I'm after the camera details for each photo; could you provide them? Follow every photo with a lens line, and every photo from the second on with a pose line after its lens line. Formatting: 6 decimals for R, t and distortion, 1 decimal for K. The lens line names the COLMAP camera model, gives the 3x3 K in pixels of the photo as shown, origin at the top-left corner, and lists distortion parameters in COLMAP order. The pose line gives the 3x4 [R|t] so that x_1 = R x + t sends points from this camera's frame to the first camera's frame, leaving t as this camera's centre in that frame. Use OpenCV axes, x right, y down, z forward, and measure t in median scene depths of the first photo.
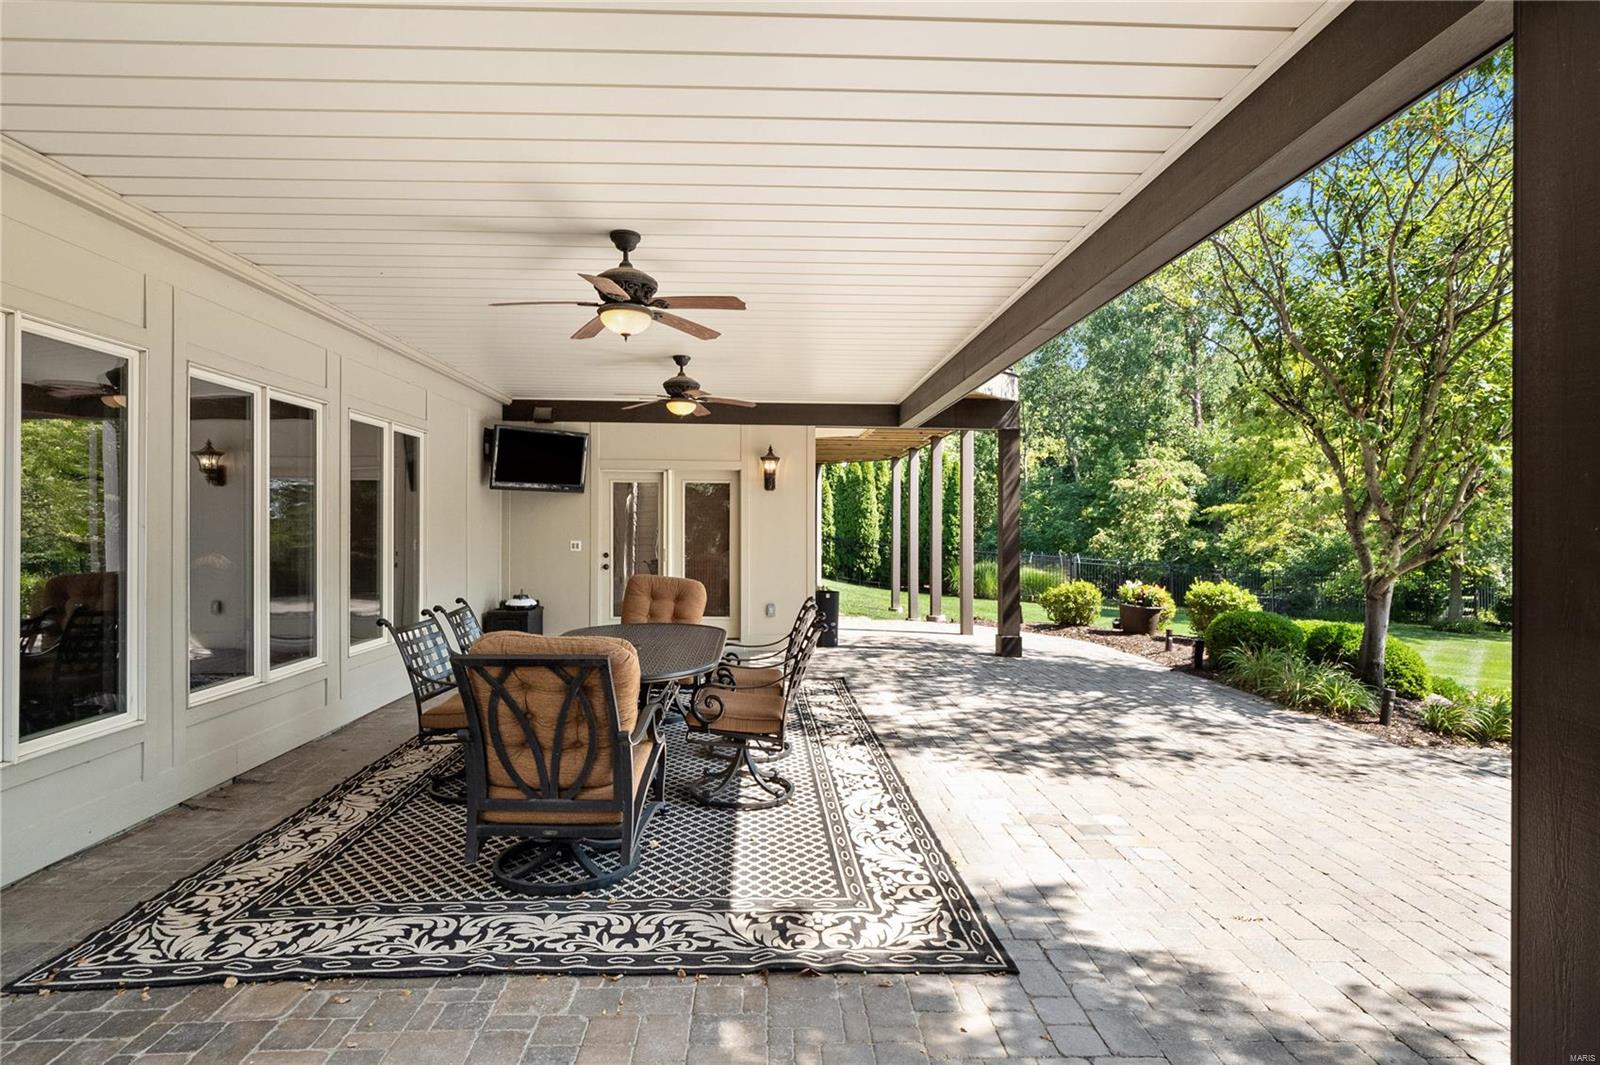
lens RADIAL K [[814.3, 0, 793.6], [0, 814.3, 527.0], [0, 0, 1]] dist [-0.012555, 0.001667]
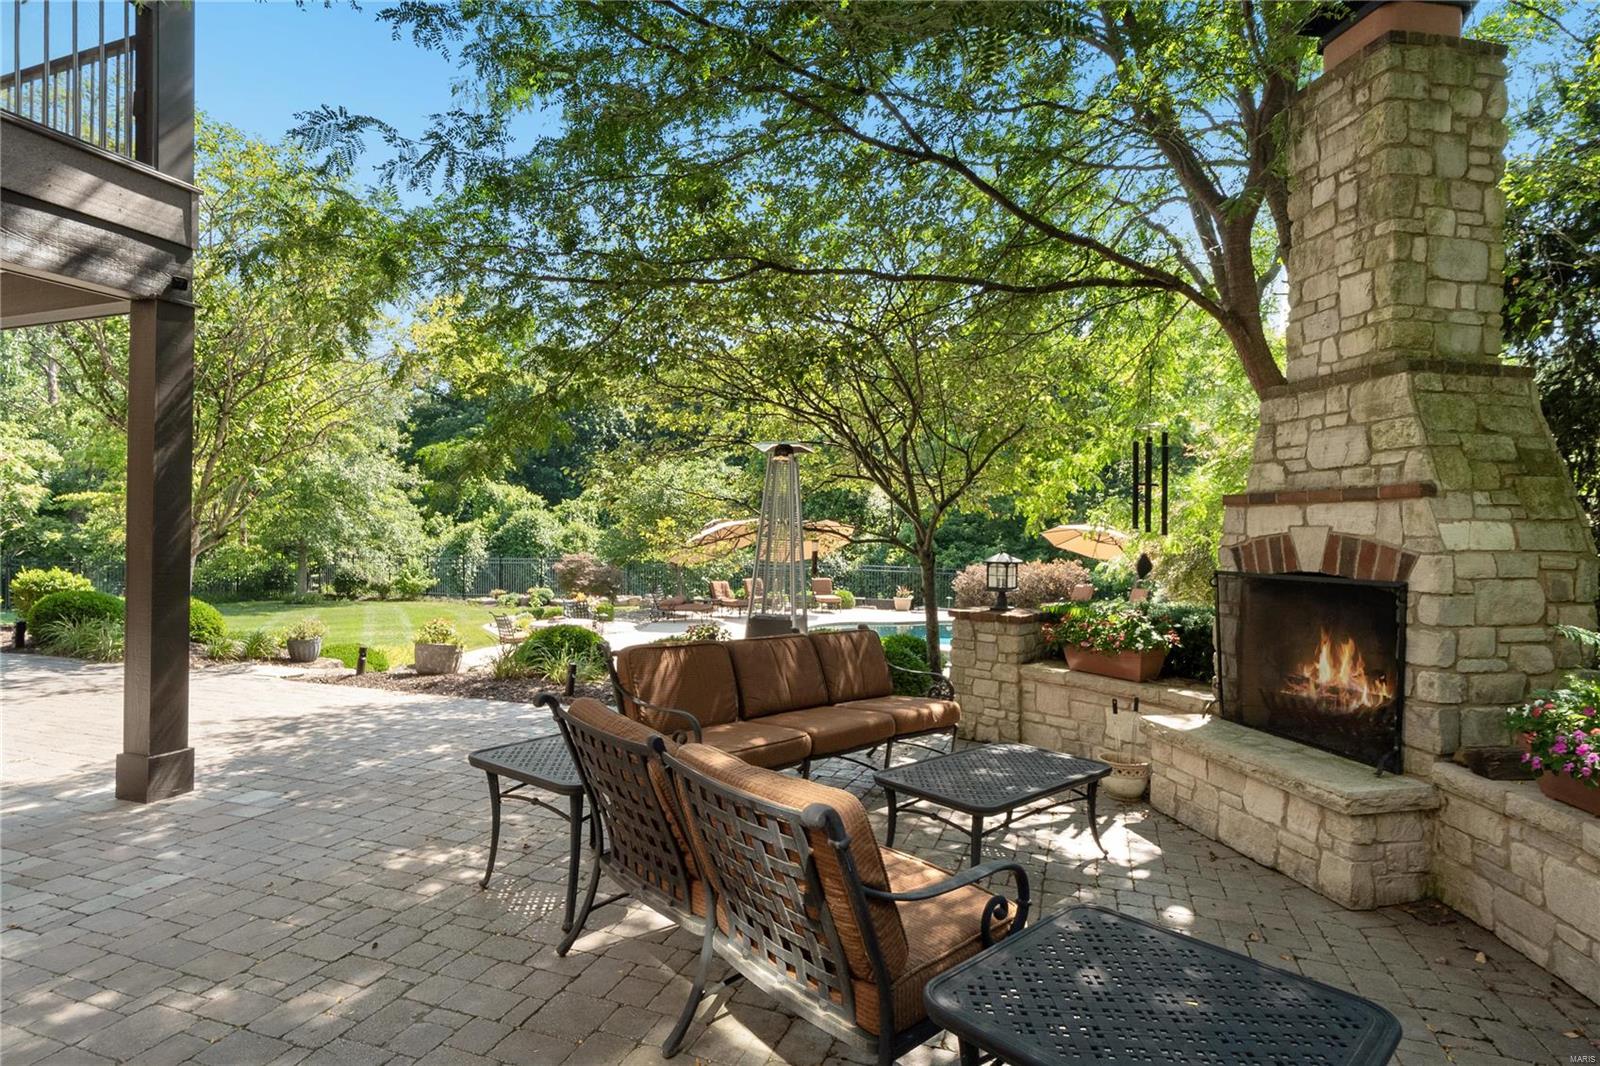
lens RADIAL K [[814.3, 0, 805.8], [0, 814.3, 511.3], [0, 0, 1]] dist [-0.012555, 0.001667]
pose [[0.356017, 0.011248, 0.934412, -0.035712], [-0.005155, 0.999936, -0.010073, -0.000892], [-0.934465, -0.001231, 0.356052, -0.095981]]
